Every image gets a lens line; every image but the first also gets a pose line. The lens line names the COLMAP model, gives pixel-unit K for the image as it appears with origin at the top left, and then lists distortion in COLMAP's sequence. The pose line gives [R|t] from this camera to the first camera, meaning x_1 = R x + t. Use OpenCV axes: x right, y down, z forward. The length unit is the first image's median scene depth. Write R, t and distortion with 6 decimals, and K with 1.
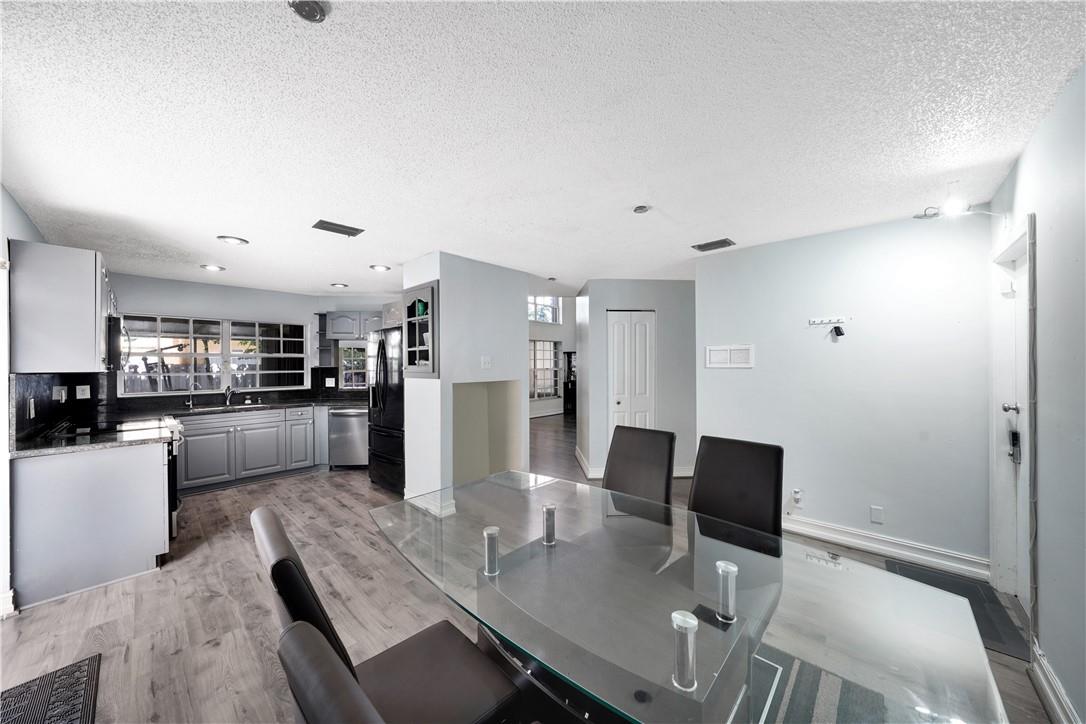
lens RADIAL K [[381.2, 0, 543.1], [0, 381.2, 362.5], [0, 0, 1]] dist [-0.016463, 0.003717]
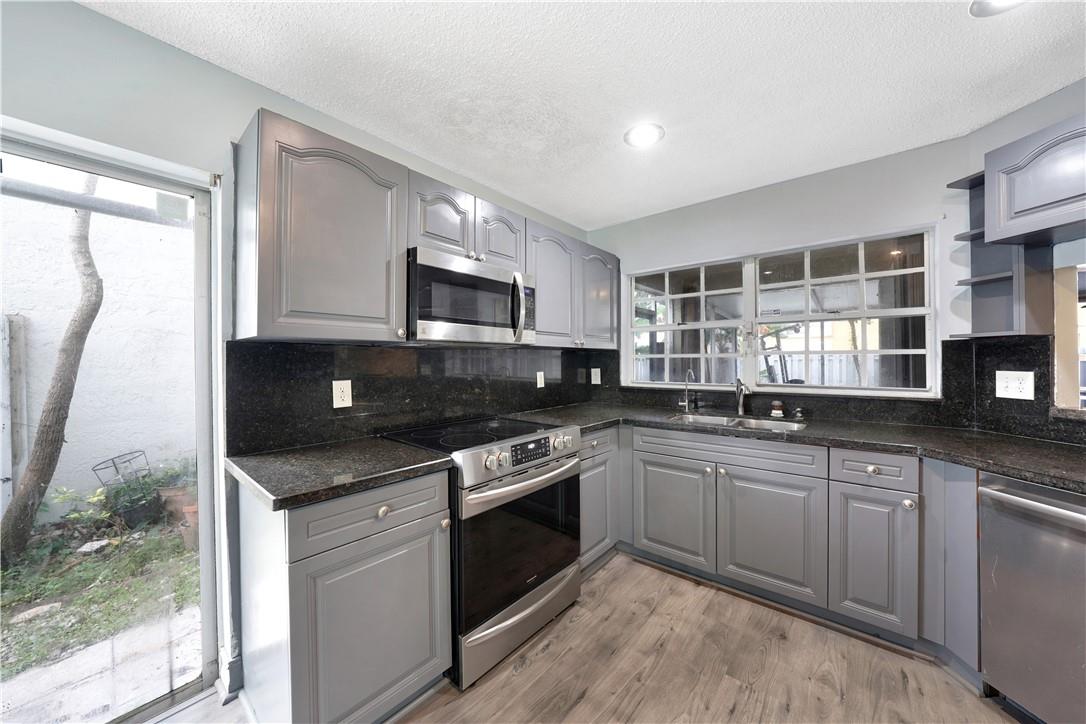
lens RADIAL K [[381.2, 0, 553.7], [0, 381.2, 358.9], [0, 0, 1]] dist [-0.016463, 0.003717]
pose [[0.065563, 0.004823, -0.997837, -0.344757], [0.009739, 0.999938, 0.005473, 0.031510], [0.997801, -0.010077, 0.065512, 0.748659]]
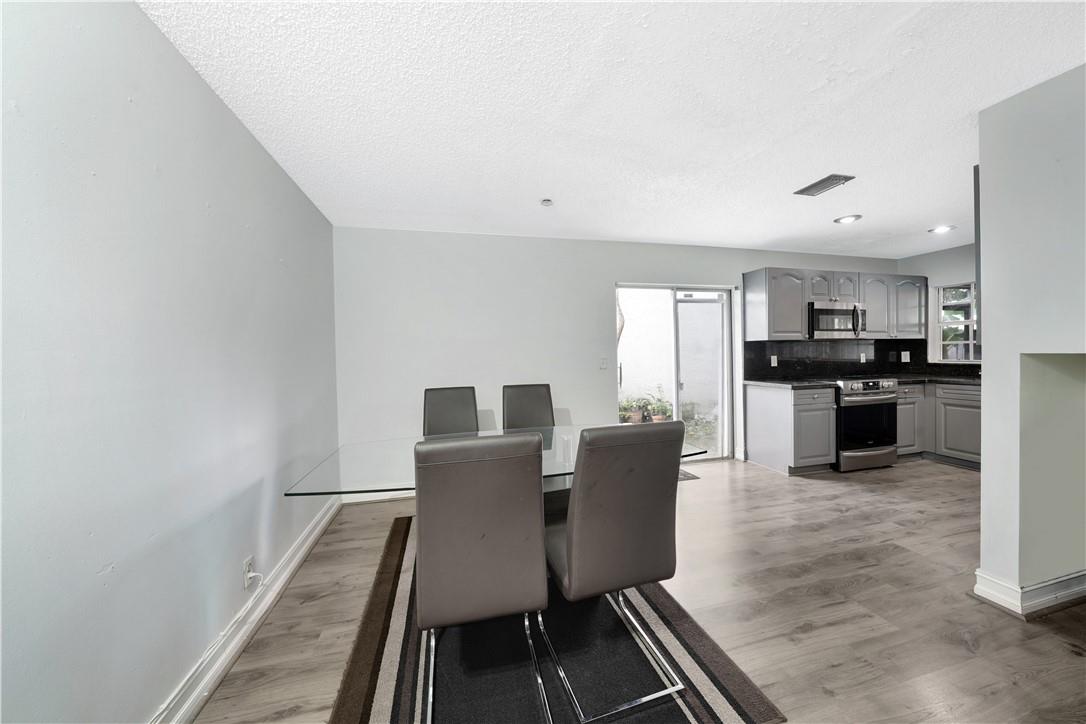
lens RADIAL K [[383.7, 0, 551.1], [0, 383.7, 360.3], [0, 0, 1]] dist [-0.011392, 0.002287]
pose [[-0.527848, 0.032221, -0.848727, 0.407092], [0.025885, 0.999426, 0.021844, 0.029120], [0.848944, -0.010439, -0.528379, 0.588261]]
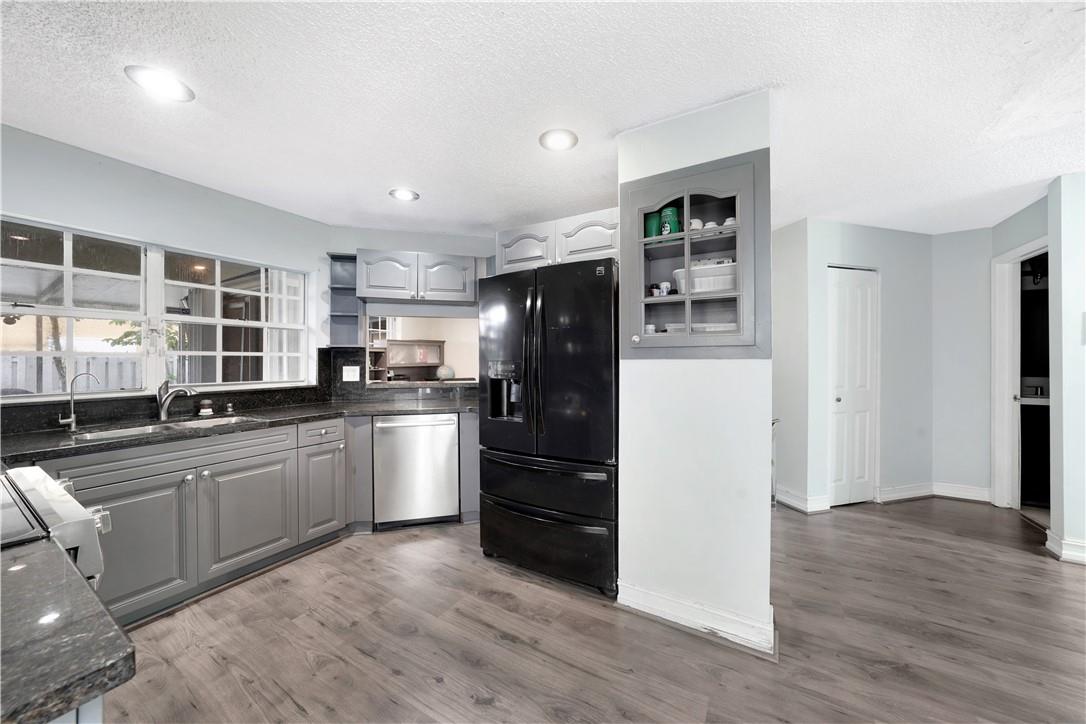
lens RADIAL K [[381.2, 0, 541.5], [0, 381.2, 358.3], [0, 0, 1]] dist [-0.016463, 0.003717]
pose [[0.977941, 0.004433, 0.208836, -0.496453], [-0.004505, 0.999990, -0.000131, 0.034523], [-0.208835, -0.000813, 0.977951, 0.463274]]
